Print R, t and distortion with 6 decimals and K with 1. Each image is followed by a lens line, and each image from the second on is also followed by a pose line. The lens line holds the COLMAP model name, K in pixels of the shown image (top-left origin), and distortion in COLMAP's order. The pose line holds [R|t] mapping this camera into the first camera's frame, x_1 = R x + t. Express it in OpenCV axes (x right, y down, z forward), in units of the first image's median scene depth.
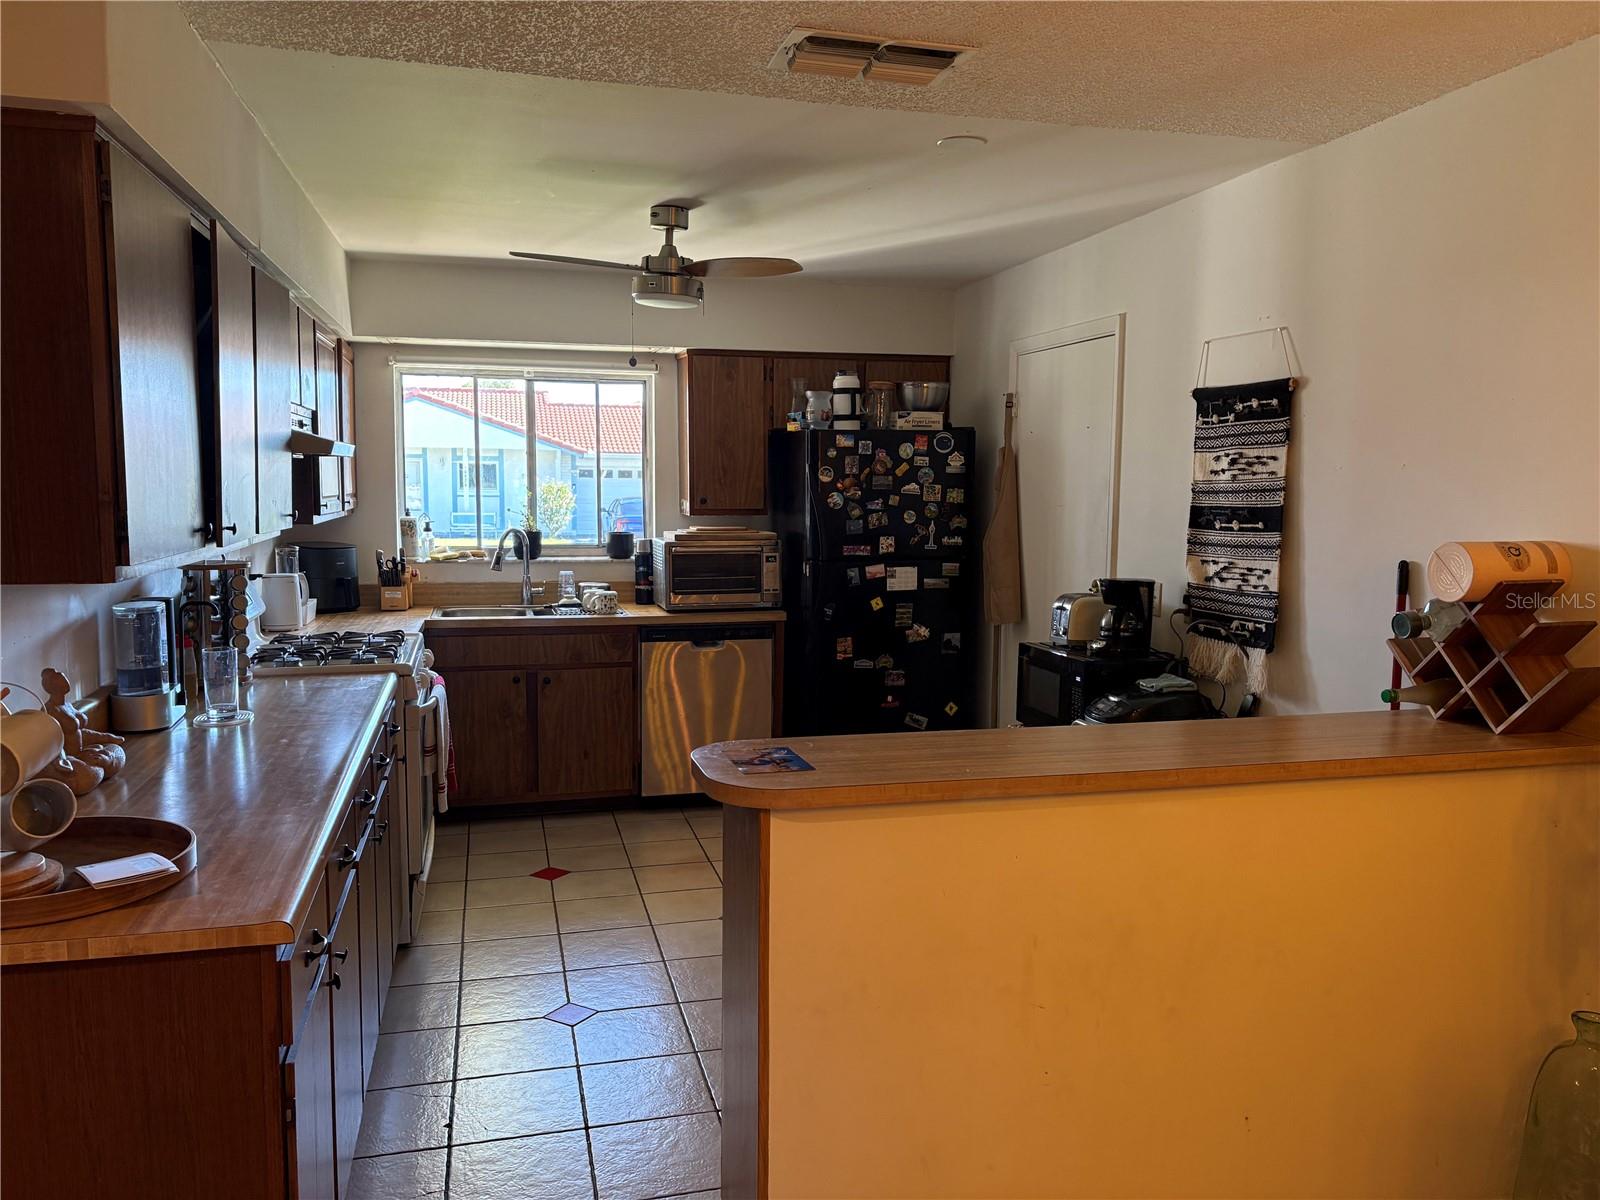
lens RADIAL K [[1208.6, 0, 800.6], [0, 1208.6, 602.2], [0, 0, 1]] dist [0.072804, -0.069009]
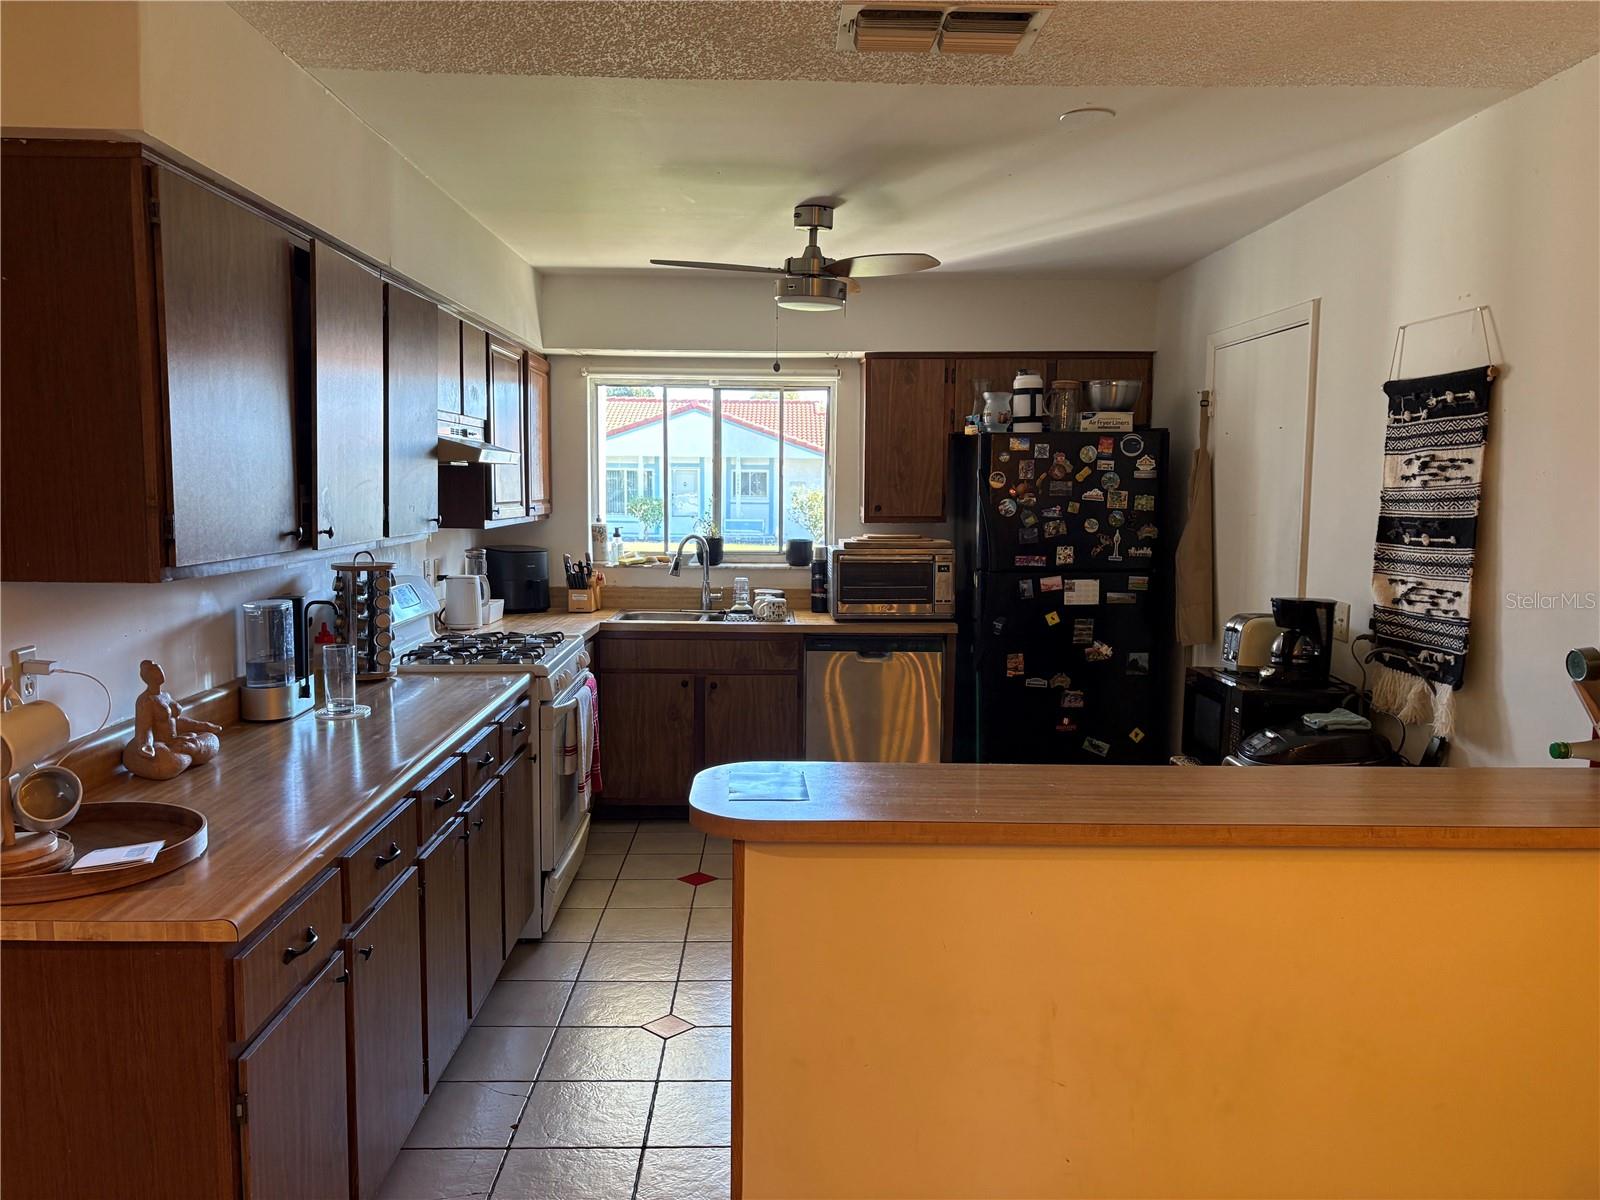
lens RADIAL K [[1208.6, 0, 795.5], [0, 1208.6, 603.9], [0, 0, 1]] dist [0.072804, -0.069009]
pose [[0.971702, 0.023929, -0.234995, 0.123911], [-0.024855, 0.999691, -0.000979, -0.005611], [0.234899, 0.006792, 0.971996, 0.055859]]
